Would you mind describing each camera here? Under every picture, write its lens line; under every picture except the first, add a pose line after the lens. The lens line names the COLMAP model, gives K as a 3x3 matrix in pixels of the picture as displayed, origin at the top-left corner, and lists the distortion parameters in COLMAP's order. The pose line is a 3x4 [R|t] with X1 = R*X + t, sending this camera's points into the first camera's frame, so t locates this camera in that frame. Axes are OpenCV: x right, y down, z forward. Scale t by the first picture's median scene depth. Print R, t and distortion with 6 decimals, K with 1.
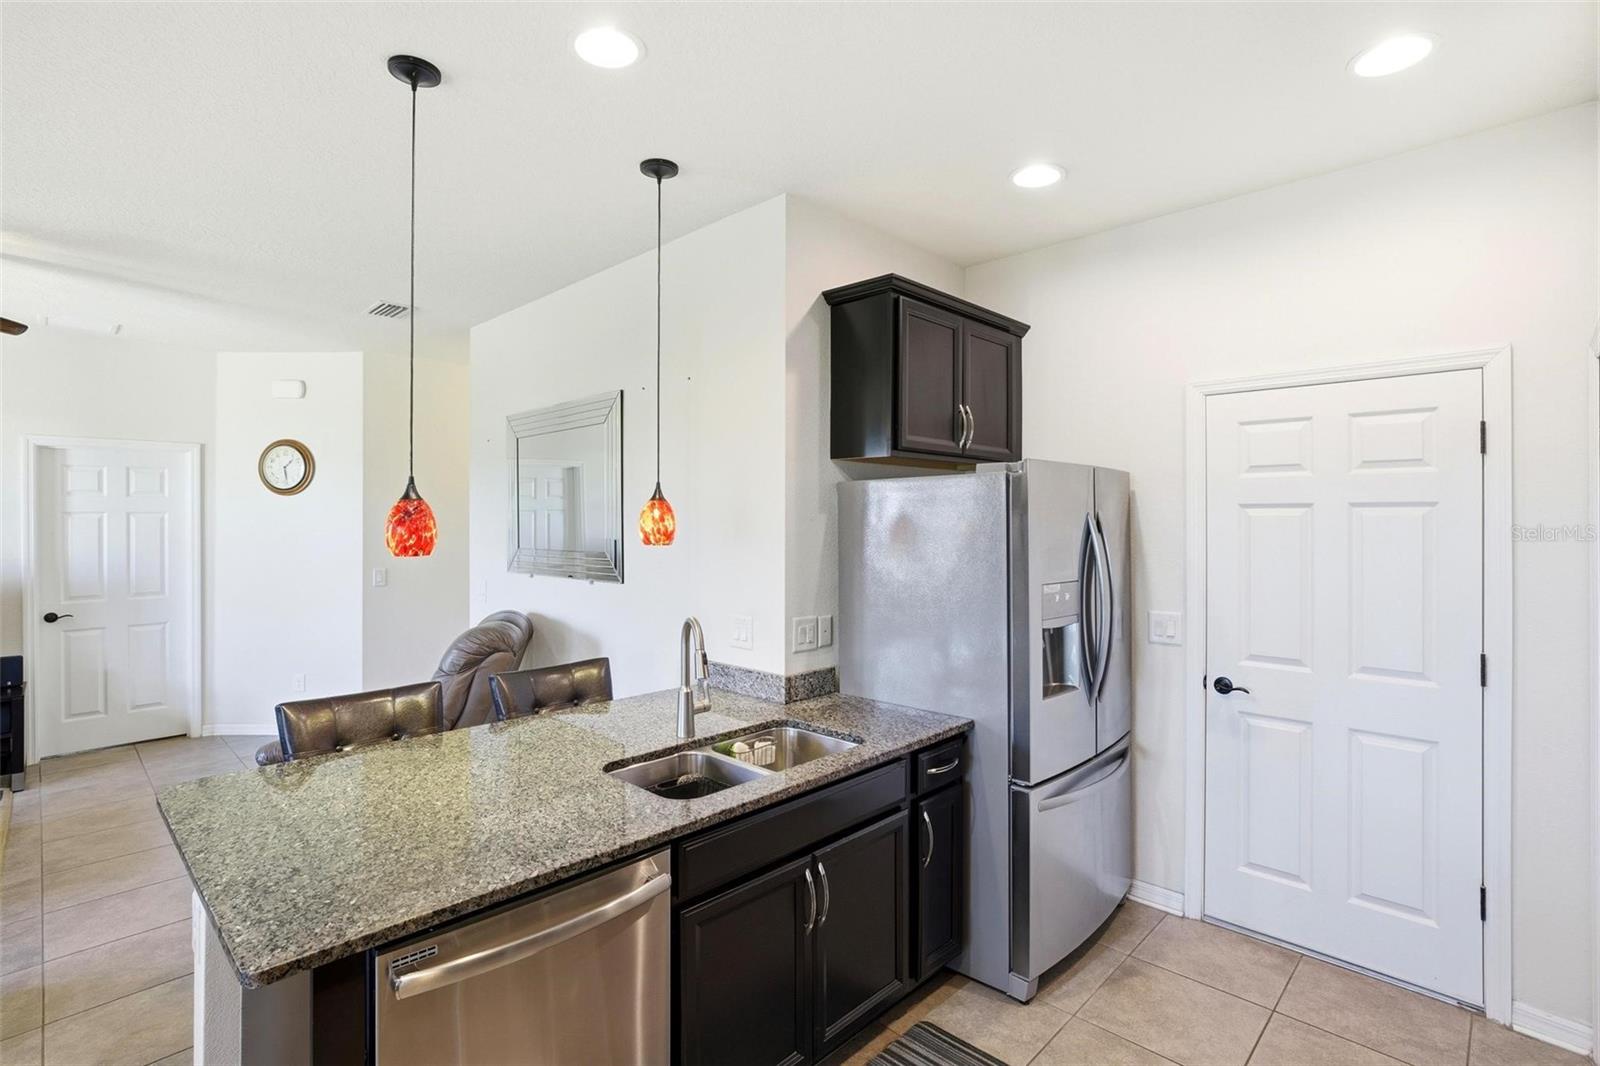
lens RADIAL K [[754.9, 0, 810.9], [0, 754.9, 515.3], [0, 0, 1]] dist [-0.021597, 0.006041]
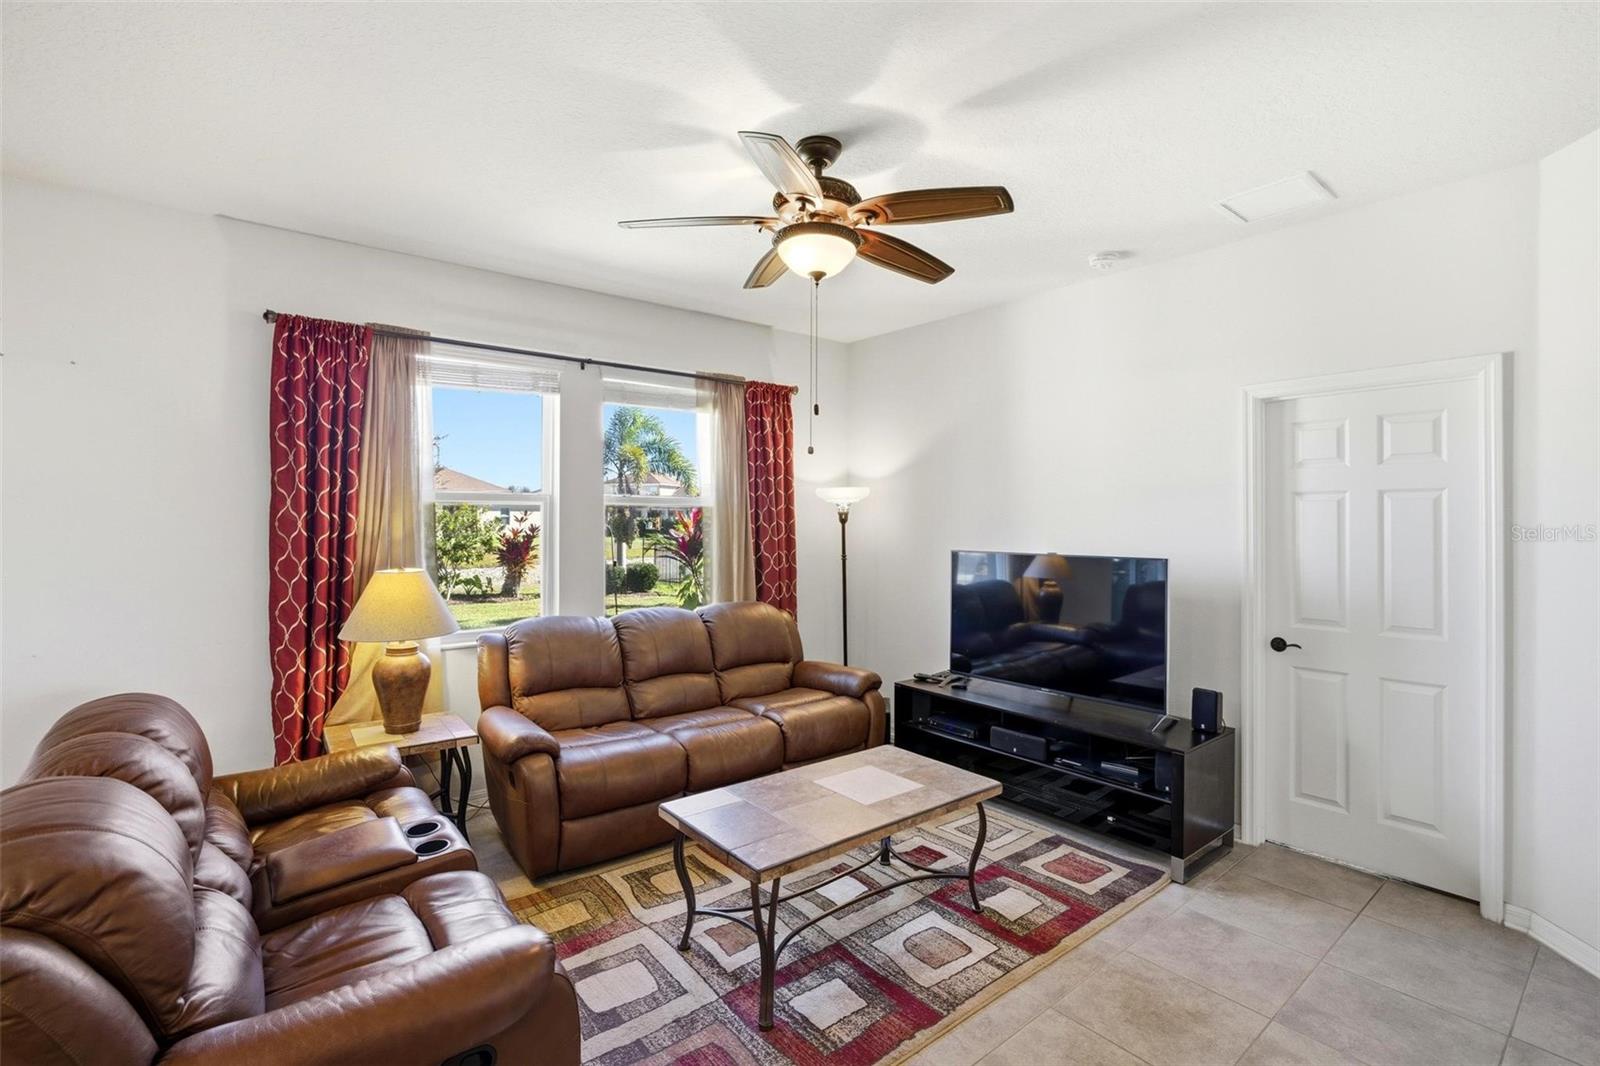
lens RADIAL K [[731.5, 0, 813.7], [0, 731.5, 517.3], [0, 0, 1]] dist [-0.028126, 0.000959]
pose [[-0.122507, -0.003359, -0.992462, -0.522429], [0.003234, 0.999988, -0.003783, 0.034844], [0.992462, -0.003673, -0.122495, 1.129784]]
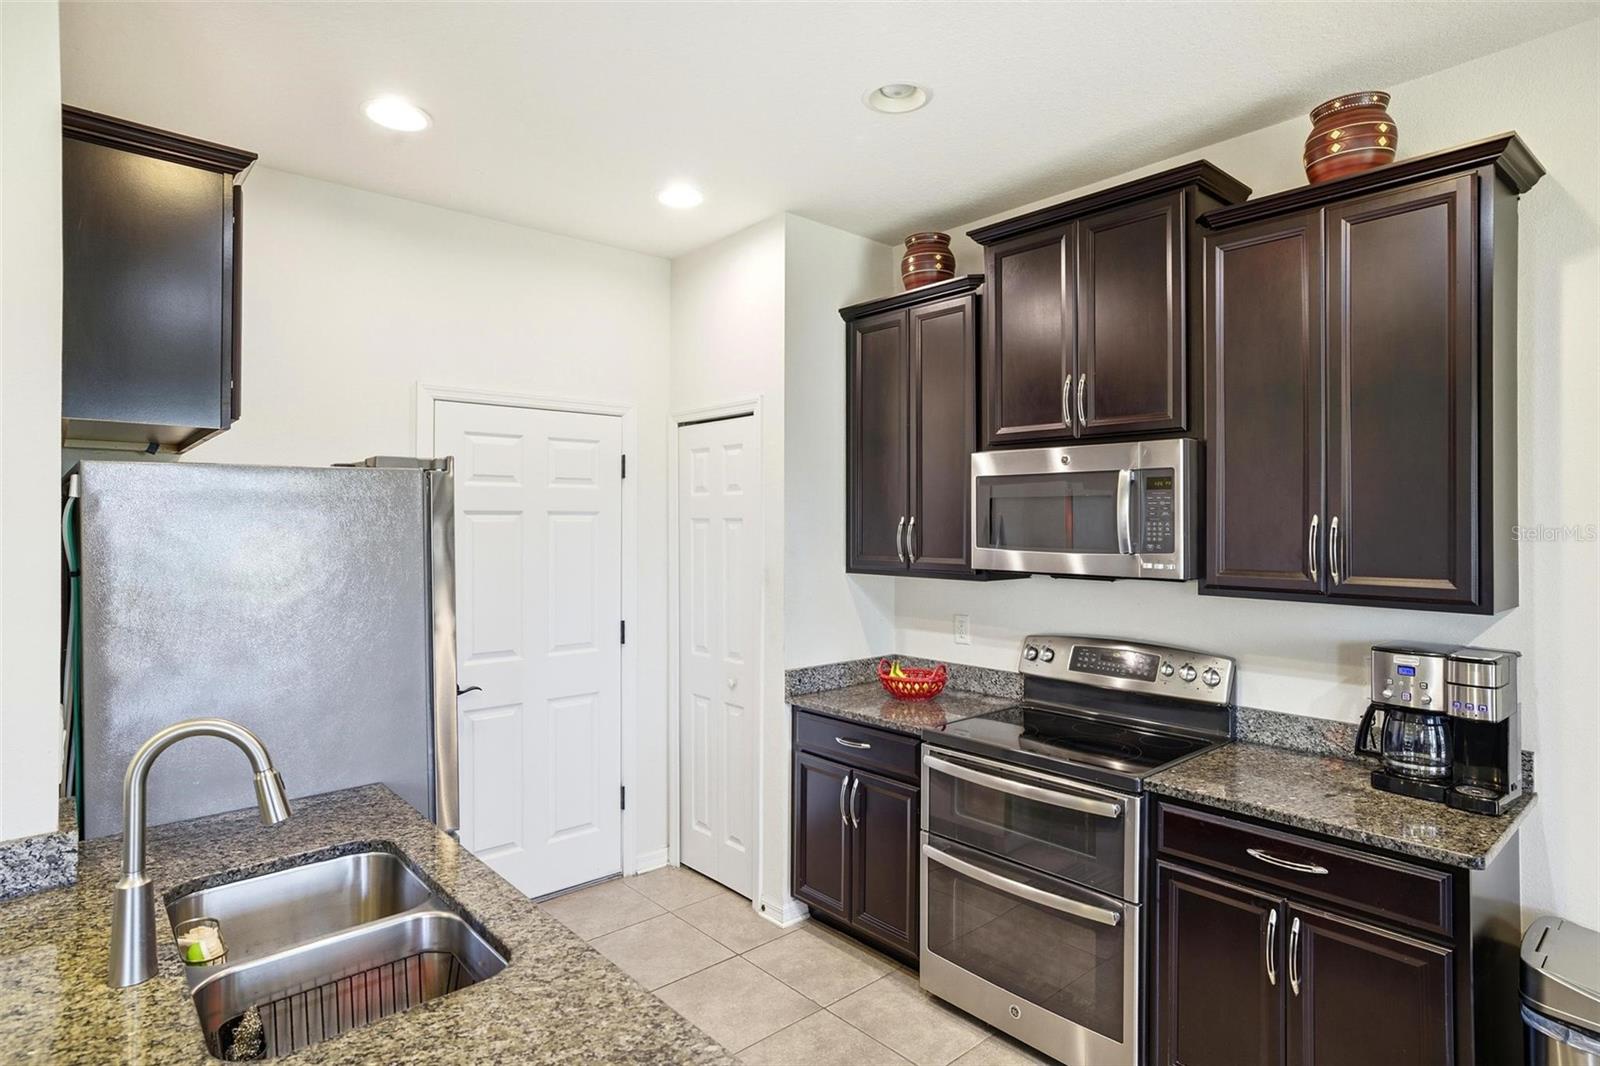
lens RADIAL K [[860.7, 0, 803.7], [0, 860.7, 518.2], [0, 0, 1]] dist [-0.003765, 0.000906]
pose [[0.067964, 0.003468, 0.997682, -0.585950], [-0.001994, 0.999992, -0.003341, -0.001410], [-0.997686, -0.001762, 0.067971, 0.460891]]
